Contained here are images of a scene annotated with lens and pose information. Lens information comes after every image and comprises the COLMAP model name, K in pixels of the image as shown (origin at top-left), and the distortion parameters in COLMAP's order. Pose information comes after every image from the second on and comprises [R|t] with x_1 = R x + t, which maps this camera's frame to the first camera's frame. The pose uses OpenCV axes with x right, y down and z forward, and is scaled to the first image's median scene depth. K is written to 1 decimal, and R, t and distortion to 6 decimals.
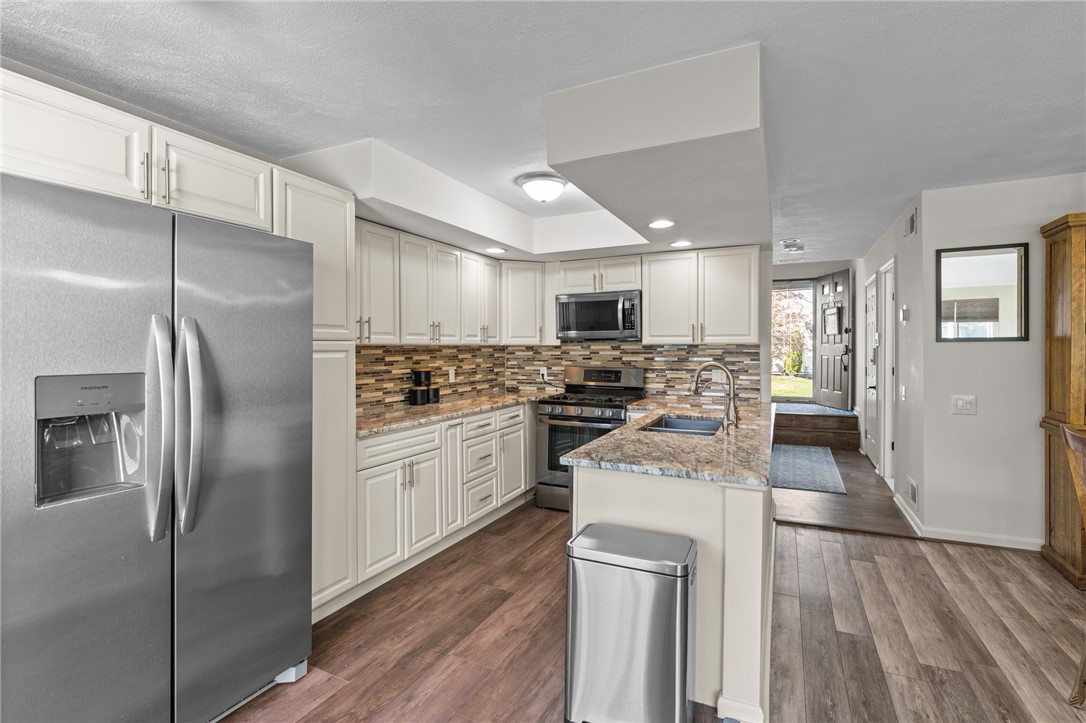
lens RADIAL K [[492.5, 0, 546.8], [0, 492.5, 353.8], [0, 0, 1]] dist [-0.012574, 0.004329]
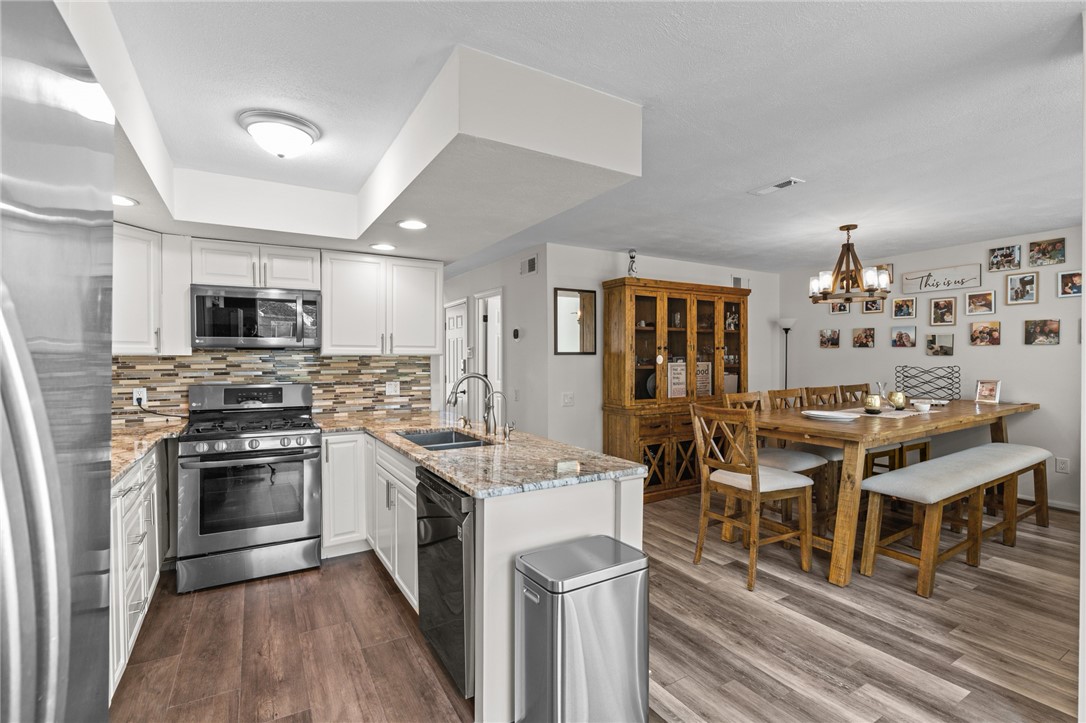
lens RADIAL K [[492.5, 0, 540.3], [0, 492.5, 362.7], [0, 0, 1]] dist [-0.012574, 0.004329]
pose [[0.558452, -0.006247, 0.829513, -0.343053], [0.009281, 0.999956, 0.001282, -0.004401], [-0.829485, 0.006983, 0.558486, 0.249056]]
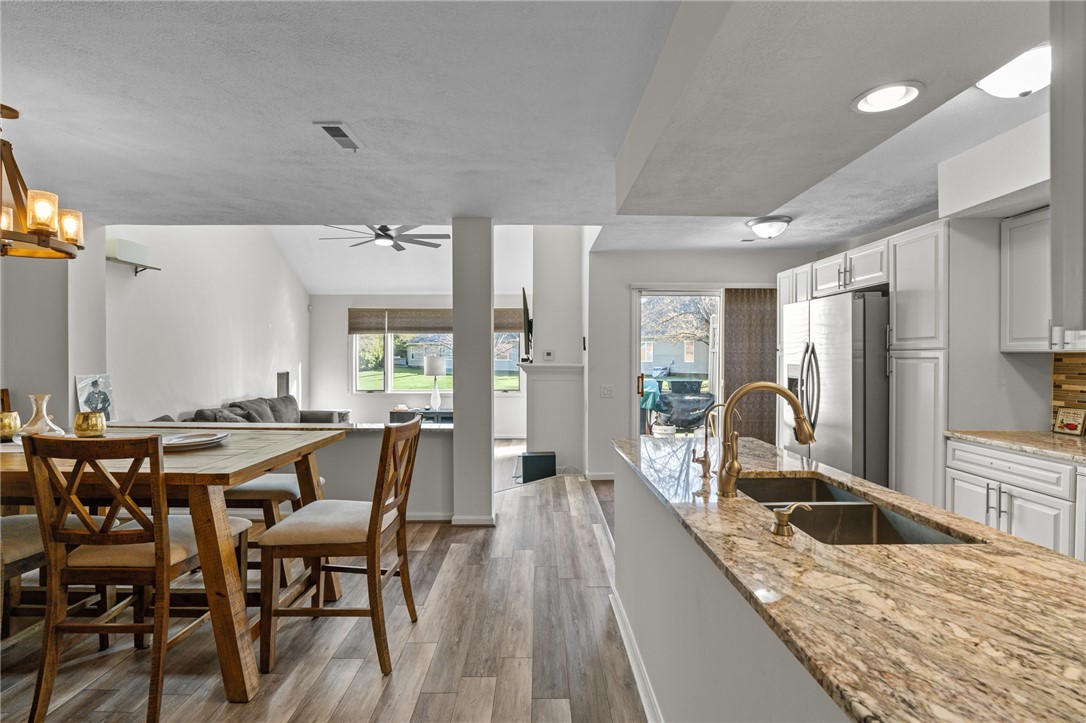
lens RADIAL K [[492.5, 0, 543.6], [0, 492.5, 361.2], [0, 0, 1]] dist [-0.012574, 0.004329]
pose [[-0.896591, 0.008672, -0.442775, 0.647801], [-0.002137, 0.999712, 0.023907, -0.016908], [0.442855, 0.022381, -0.896314, 1.117171]]
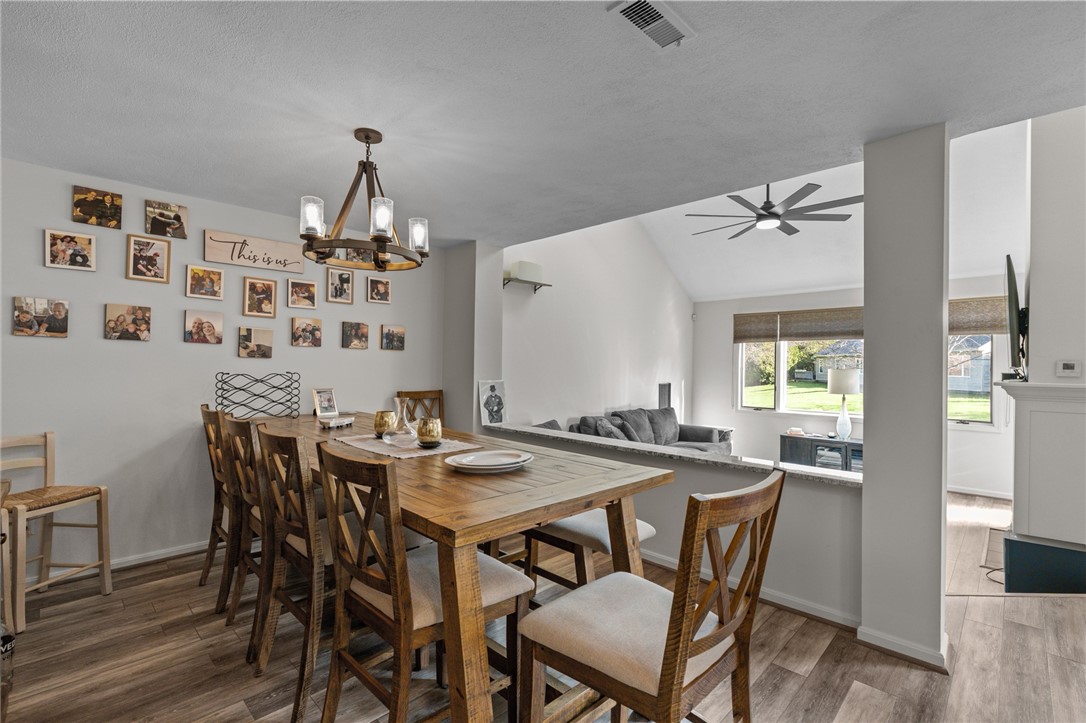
lens RADIAL K [[492.5, 0, 538.0], [0, 492.5, 365.0], [0, 0, 1]] dist [-0.012574, 0.004329]
pose [[-0.946733, -0.005645, 0.321970, 0.553462], [-0.003367, 0.999965, 0.007633, -0.007409], [-0.322002, 0.006142, -0.946719, 0.837408]]
